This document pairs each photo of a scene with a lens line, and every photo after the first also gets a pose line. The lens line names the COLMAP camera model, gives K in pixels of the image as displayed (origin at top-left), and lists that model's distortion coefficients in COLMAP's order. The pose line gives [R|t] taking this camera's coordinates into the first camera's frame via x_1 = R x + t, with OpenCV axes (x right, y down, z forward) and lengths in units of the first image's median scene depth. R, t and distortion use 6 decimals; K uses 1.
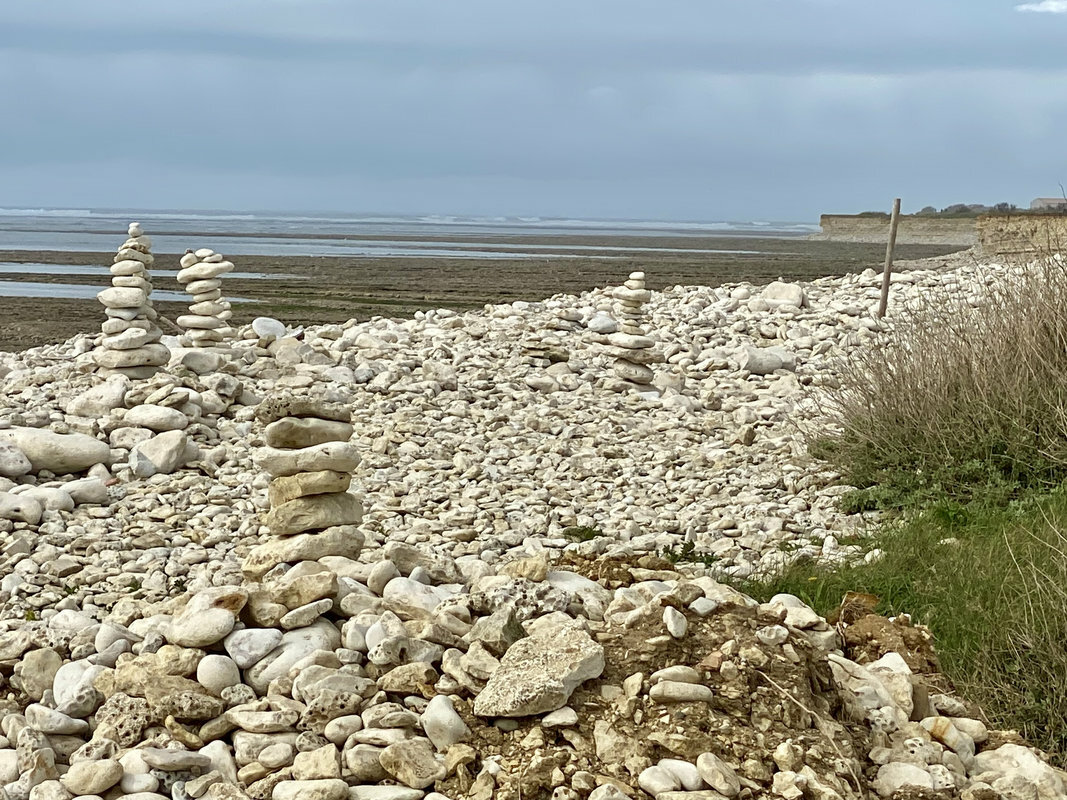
lens RADIAL K [[3800.8, 0, 533.6], [0, 3800.8, 400.0], [0, 0, 1]] dist [-0.027306, 0.000000]
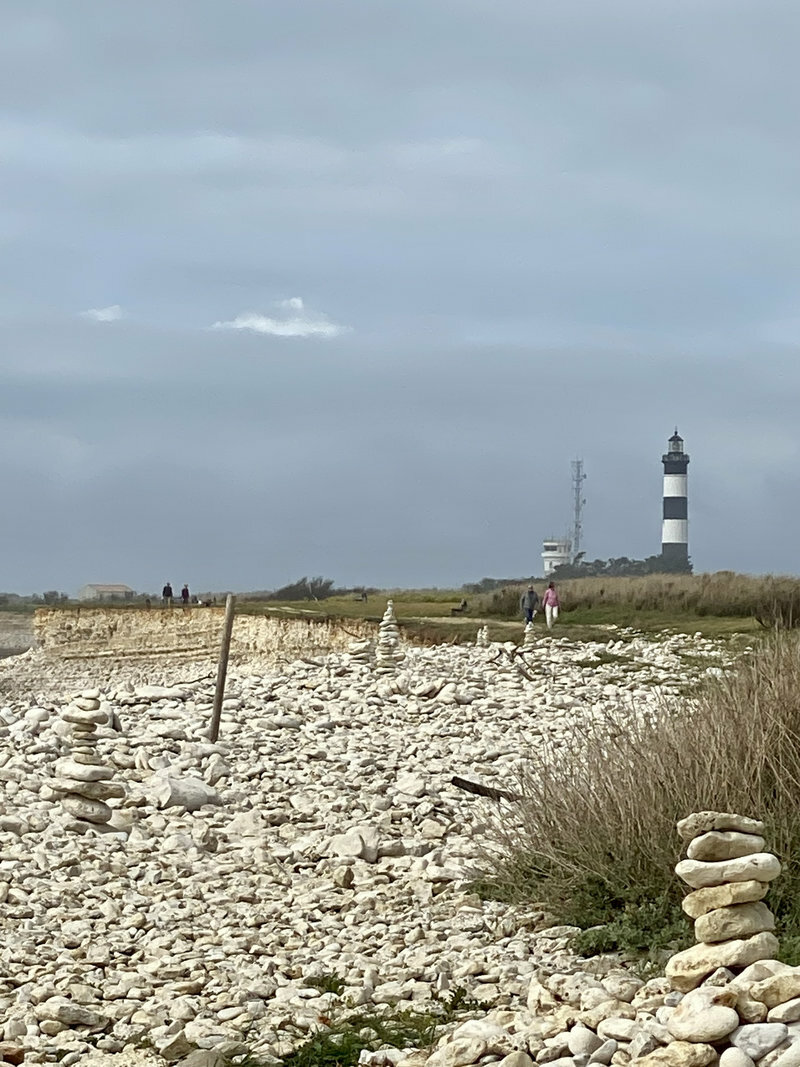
lens RADIAL K [[5068.0, 0, 399.9], [0, 5068.0, 533.6], [0, 0, 1]] dist [0.006319, 0.000000]
pose [[0.981651, -0.004817, 0.190624, -0.272598], [0.016883, 0.997950, -0.061724, 0.004777], [-0.189936, 0.063809, 0.979721, -0.250626]]
